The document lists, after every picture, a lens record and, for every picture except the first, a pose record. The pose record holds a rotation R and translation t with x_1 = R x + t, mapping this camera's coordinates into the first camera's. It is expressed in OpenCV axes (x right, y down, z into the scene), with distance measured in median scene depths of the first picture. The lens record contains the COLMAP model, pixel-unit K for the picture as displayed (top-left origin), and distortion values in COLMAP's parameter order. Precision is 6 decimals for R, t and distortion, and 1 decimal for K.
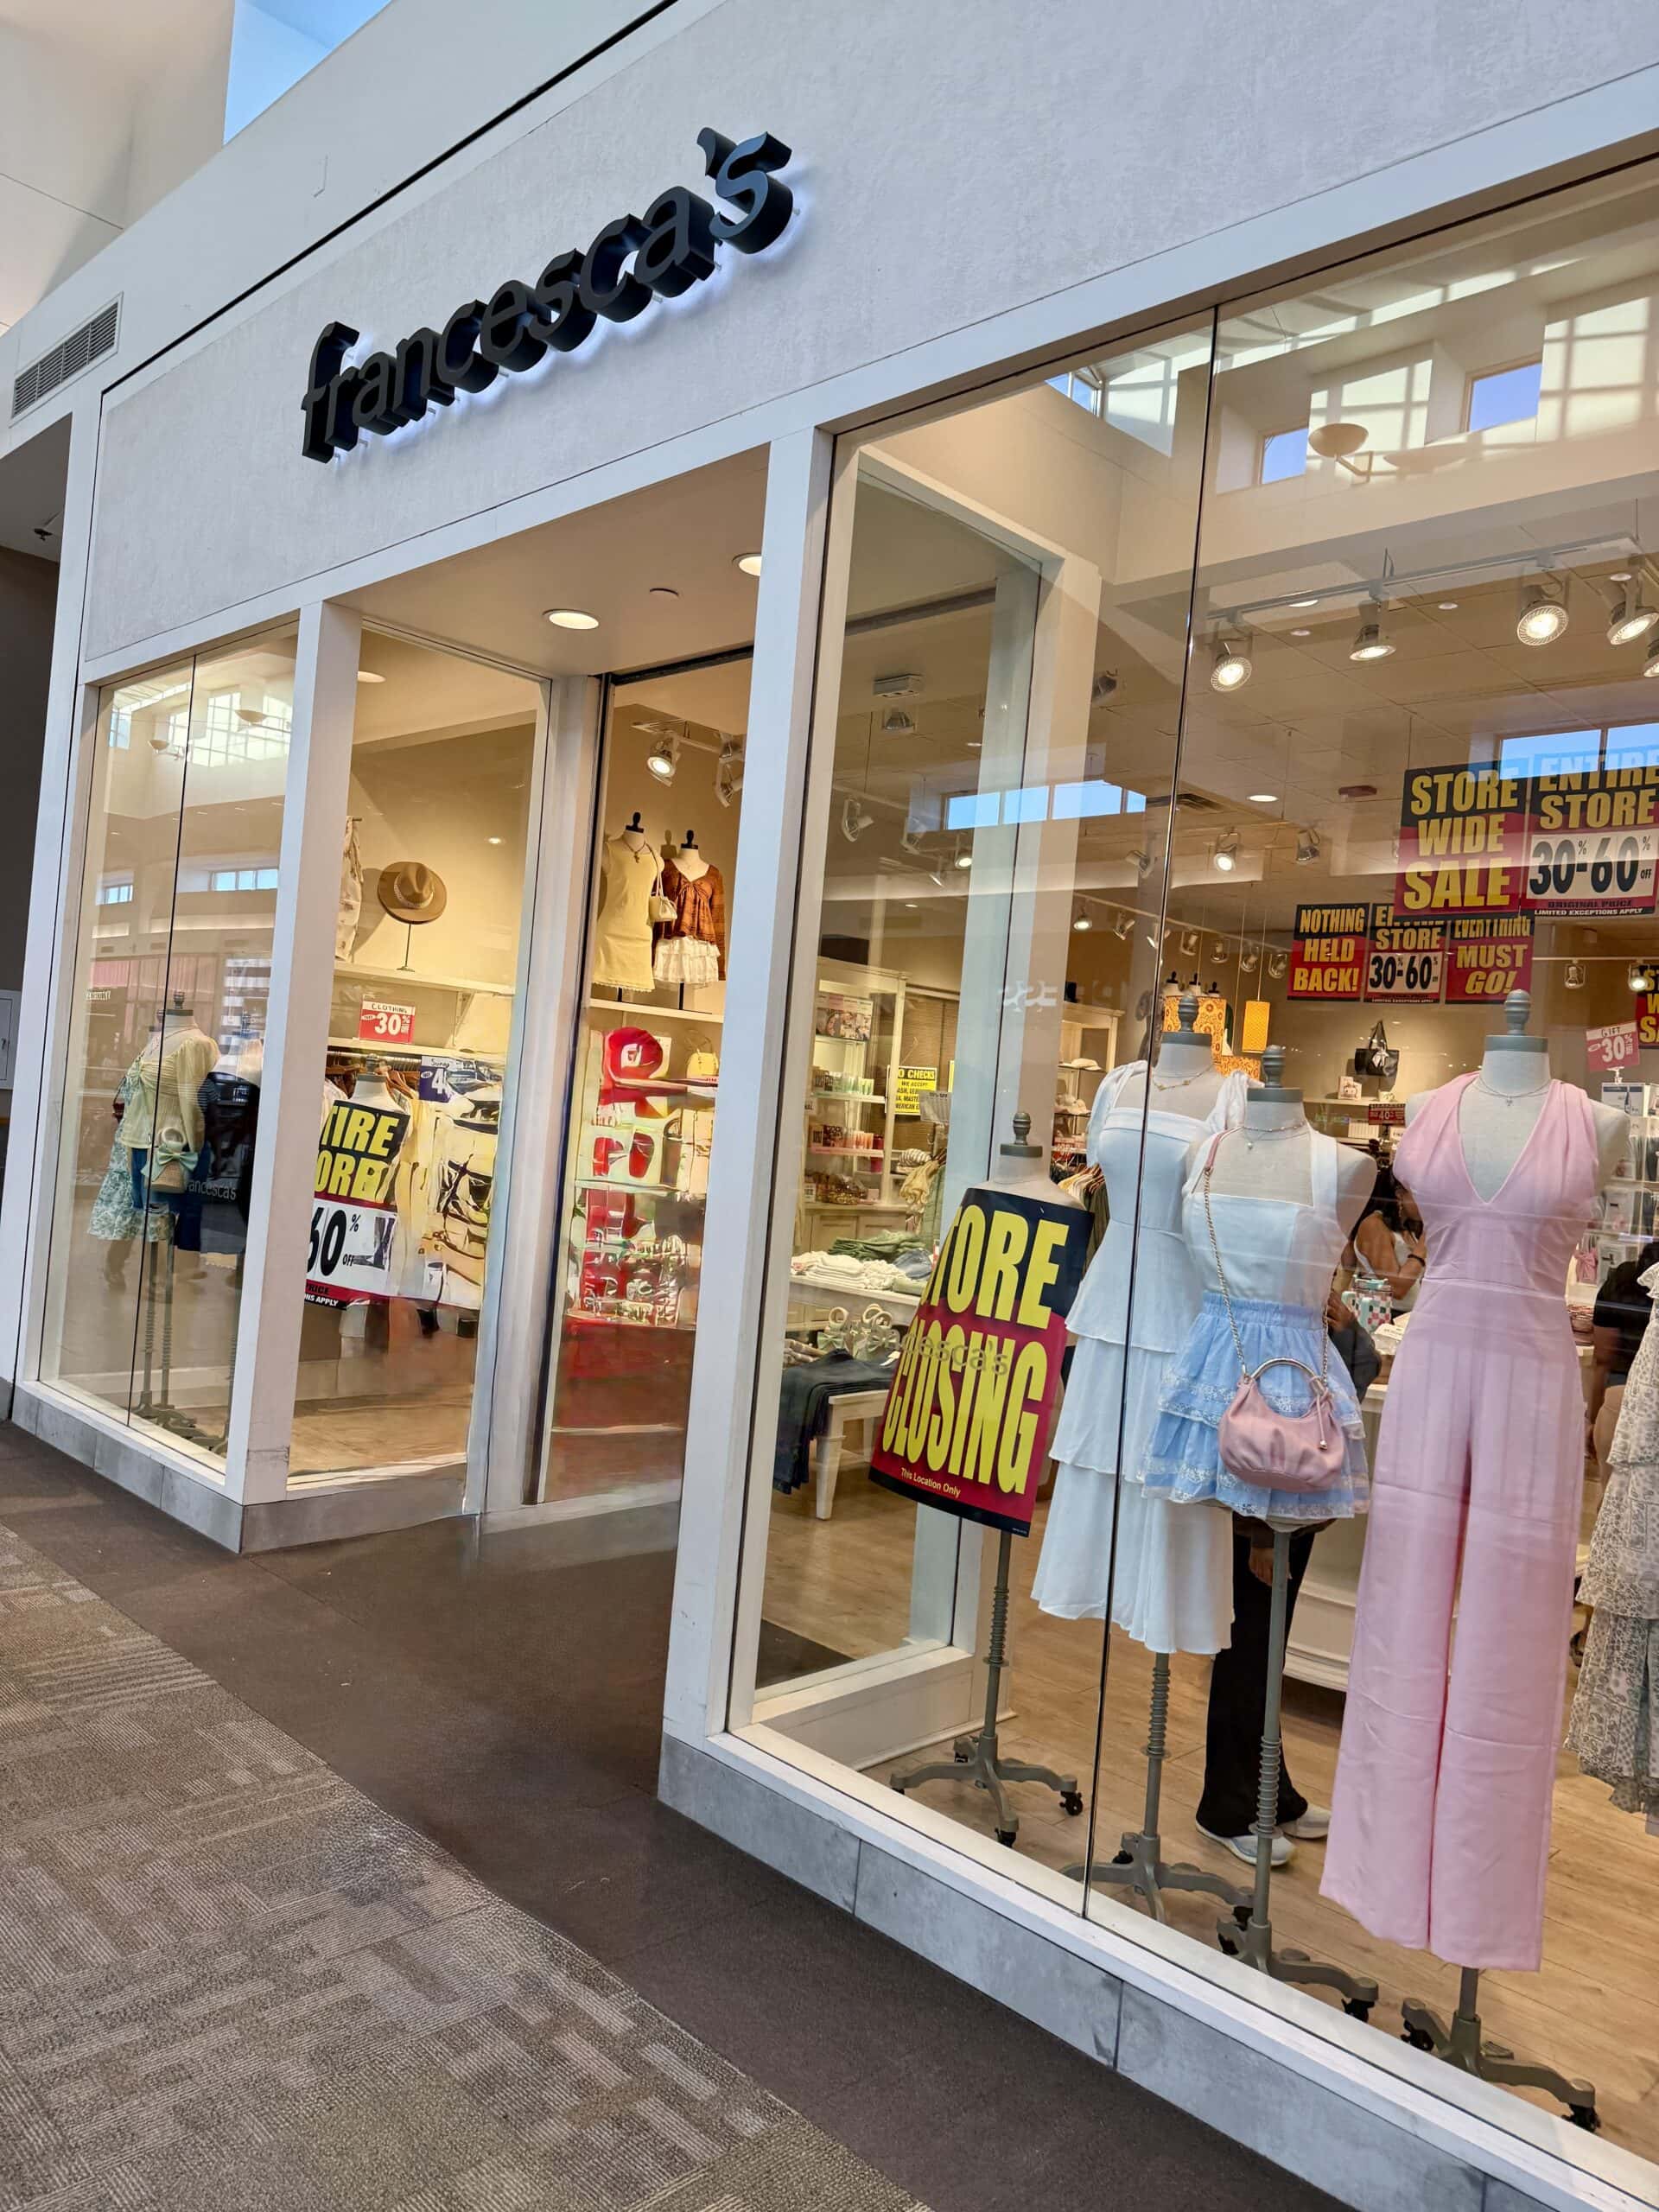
lens RADIAL K [[1566.1, 0, 828.3], [0, 1566.1, 1107.2], [0, 0, 1]] dist [0.032789, -0.022216]
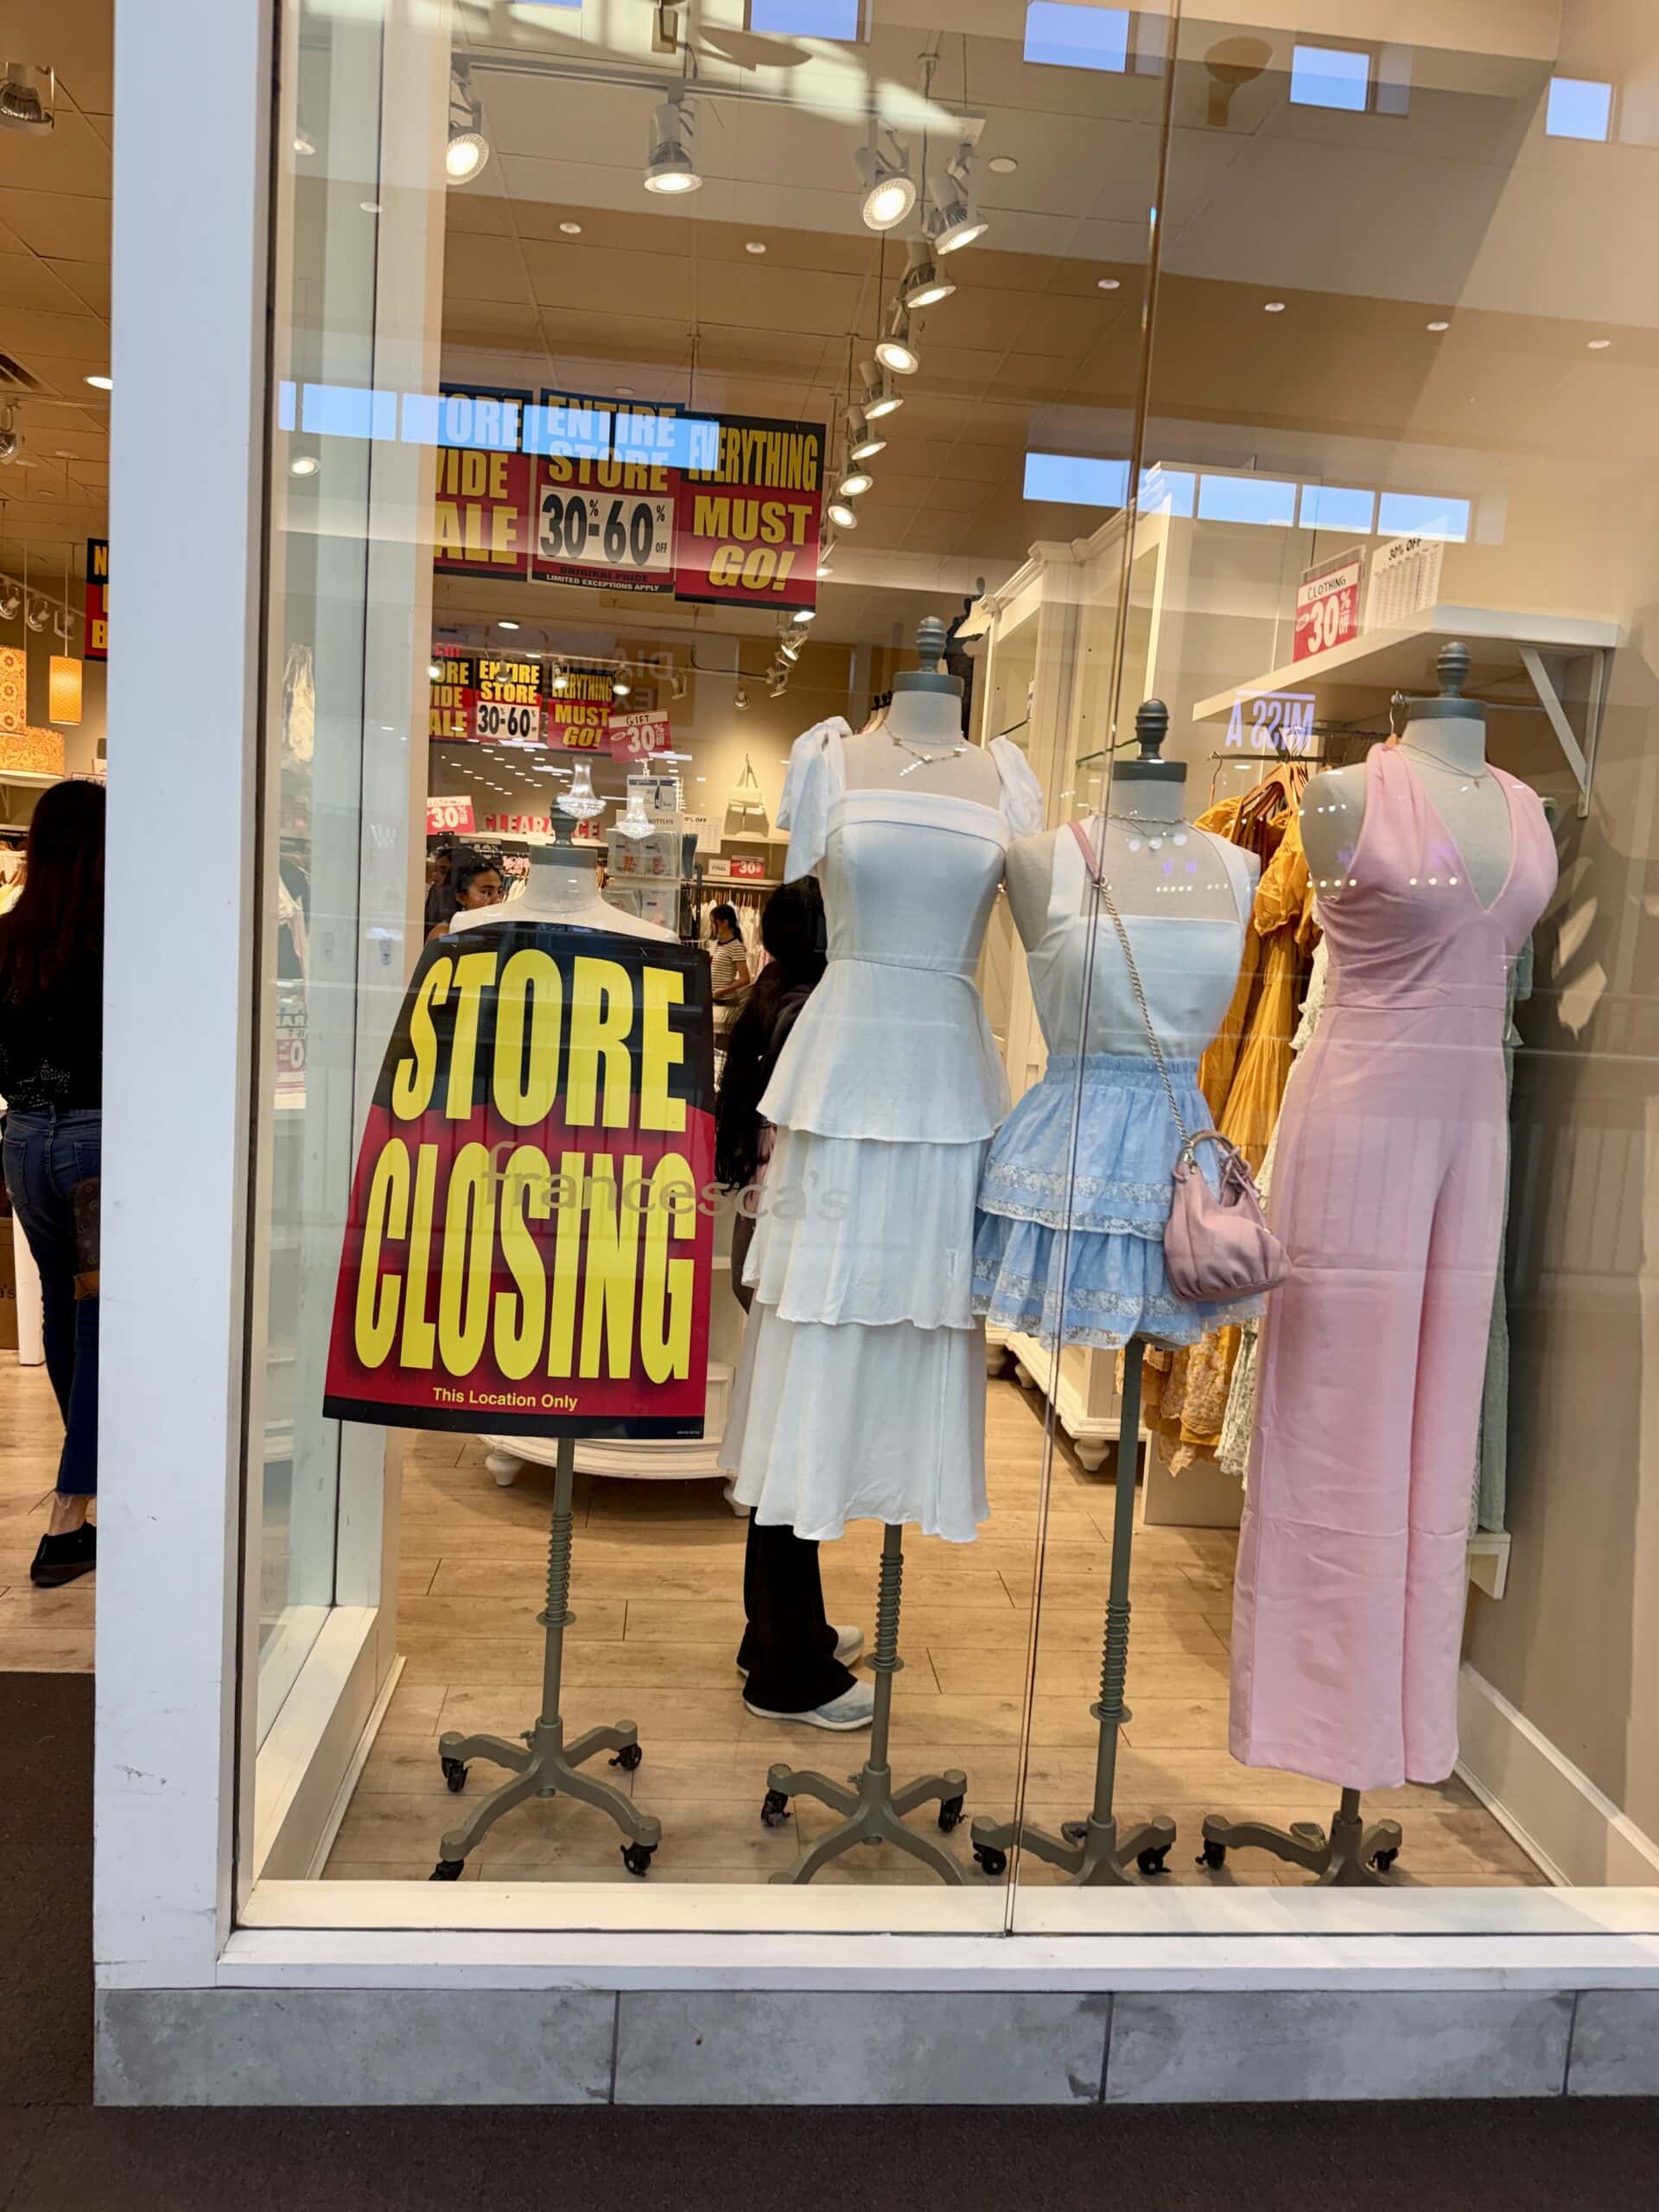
lens RADIAL K [[1566.1, 0, 826.2], [0, 1566.1, 1101.0], [0, 0, 1]] dist [0.032789, -0.022216]
pose [[0.655664, -0.135240, 0.742843, -0.305023], [-0.005588, 0.982933, 0.183882, 0.007375], [-0.755032, -0.124715, 0.643717, 0.525989]]
